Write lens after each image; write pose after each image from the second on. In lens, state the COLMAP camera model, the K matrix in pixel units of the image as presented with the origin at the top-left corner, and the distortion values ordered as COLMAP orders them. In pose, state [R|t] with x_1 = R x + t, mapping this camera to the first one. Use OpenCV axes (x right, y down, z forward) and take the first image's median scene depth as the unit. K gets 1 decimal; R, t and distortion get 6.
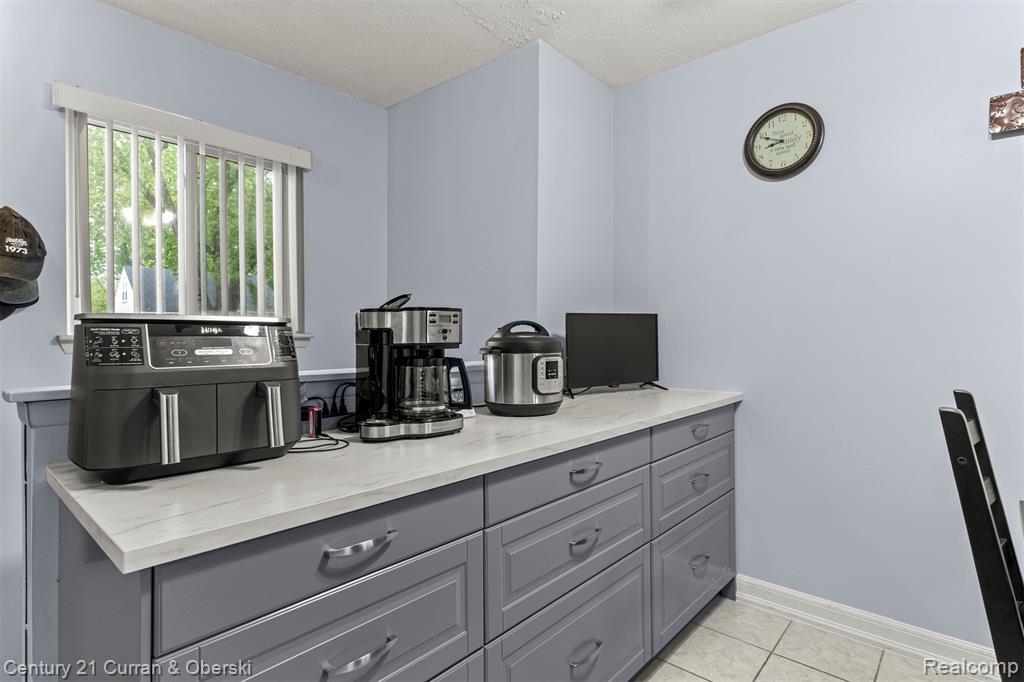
lens RADIAL K [[518.0, 0, 515.1], [0, 518.0, 344.7], [0, 0, 1]] dist [-0.012500, 0.000168]
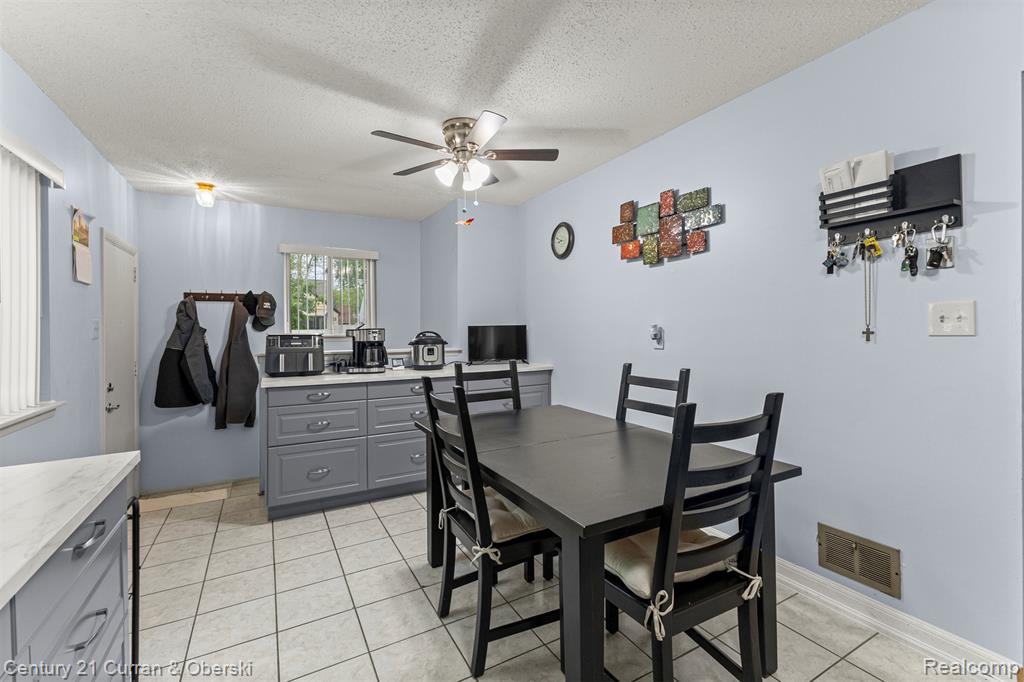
lens RADIAL K [[448.7, 0, 514.9], [0, 448.7, 332.1], [0, 0, 1]] dist [0.005111, 0.000107]
pose [[0.937749, 0.005038, -0.347276, 1.178605], [-0.005749, 0.999983, -0.001016, -0.044405], [0.347265, 0.002949, 0.937762, -0.866455]]
